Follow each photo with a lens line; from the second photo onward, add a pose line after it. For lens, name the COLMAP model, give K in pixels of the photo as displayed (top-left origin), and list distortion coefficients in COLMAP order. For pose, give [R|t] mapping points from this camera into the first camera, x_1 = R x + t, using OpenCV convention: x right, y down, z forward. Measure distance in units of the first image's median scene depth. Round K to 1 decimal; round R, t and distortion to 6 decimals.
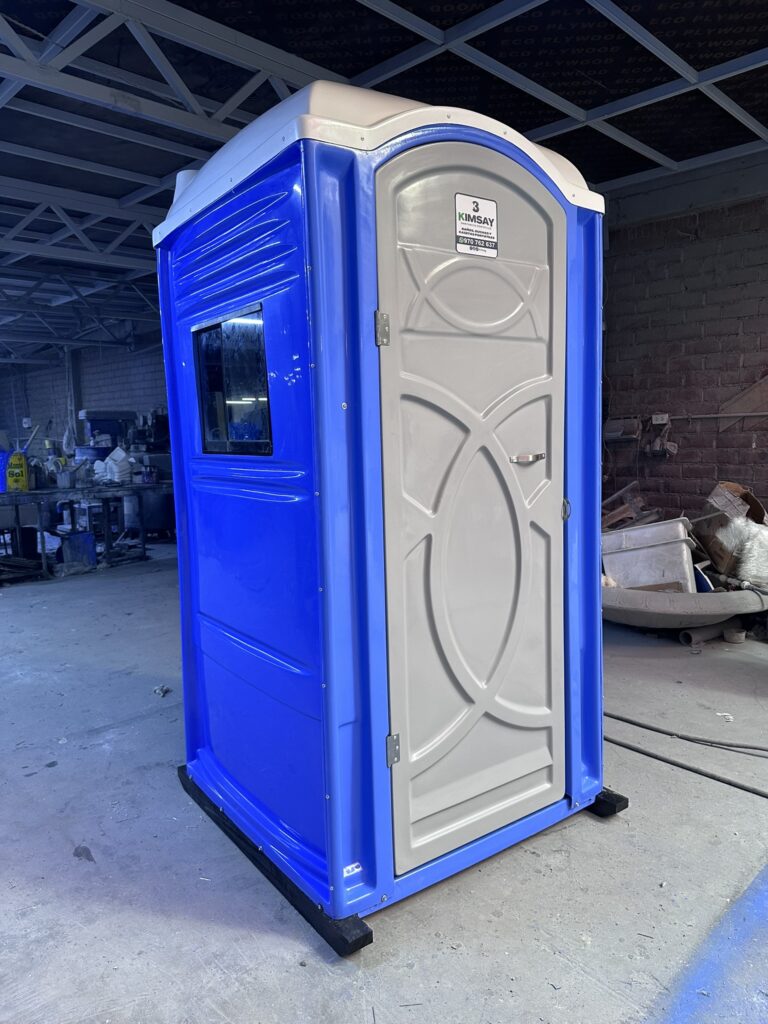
lens RADIAL K [[736.2, 0, 390.1], [0, 736.2, 512.1], [0, 0, 1]] dist [0.021248, -0.026024]
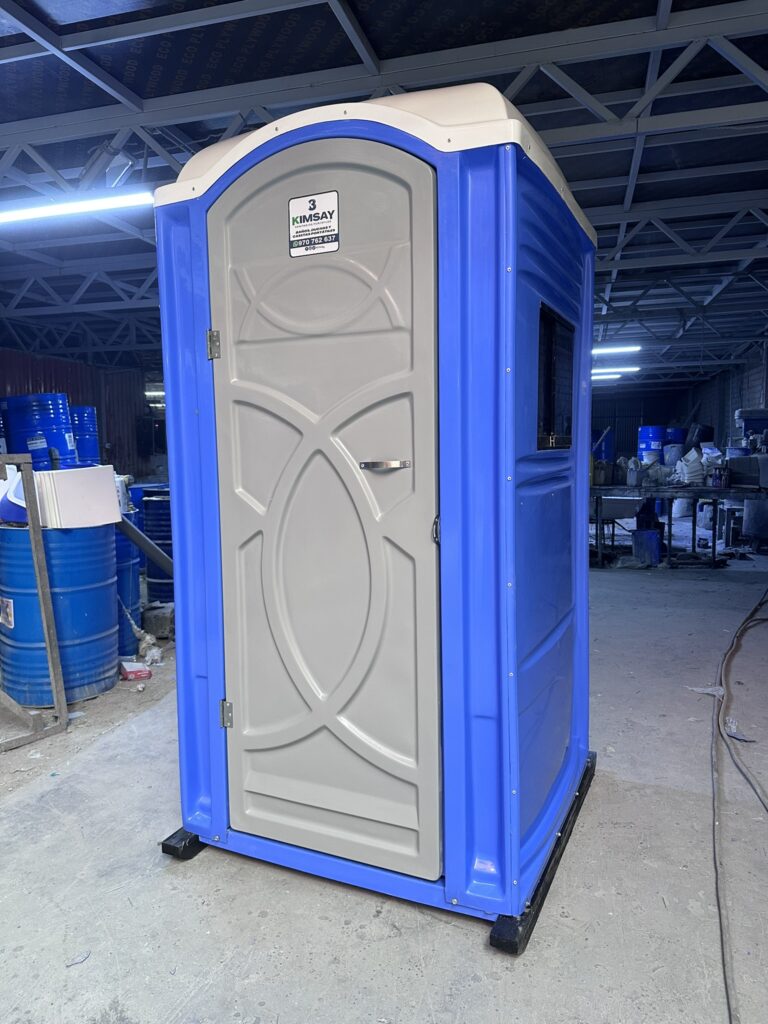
lens RADIAL K [[736.2, 0, 385.5], [0, 736.2, 512.6], [0, 0, 1]] dist [0.021248, -0.026024]
pose [[0.475120, 0.101166, -0.874086, 0.937259], [-0.099475, 0.993176, 0.060878, -0.068484], [0.874280, 0.058026, 0.481941, 0.563117]]
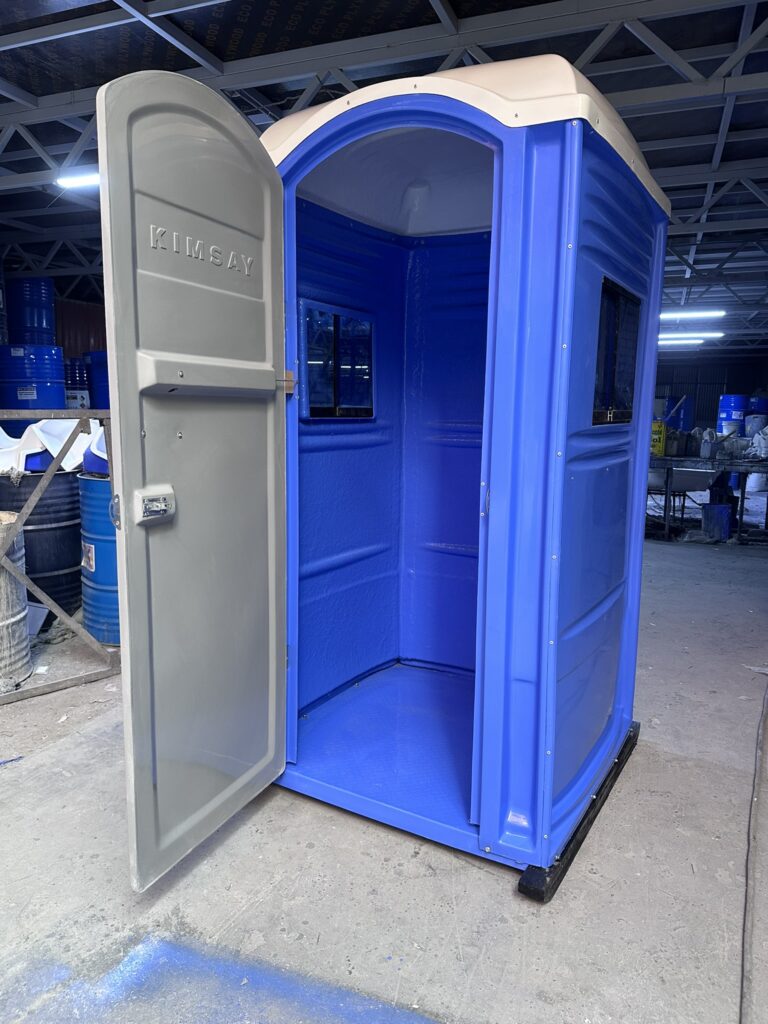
lens RADIAL K [[736.2, 0, 378.4], [0, 736.2, 515.6], [0, 0, 1]] dist [0.021248, -0.026024]
pose [[0.381273, 0.171377, -0.908439, 0.979046], [-0.130872, 0.982776, 0.130474, -0.083078], [0.915152, 0.069143, 0.397134, 0.558043]]
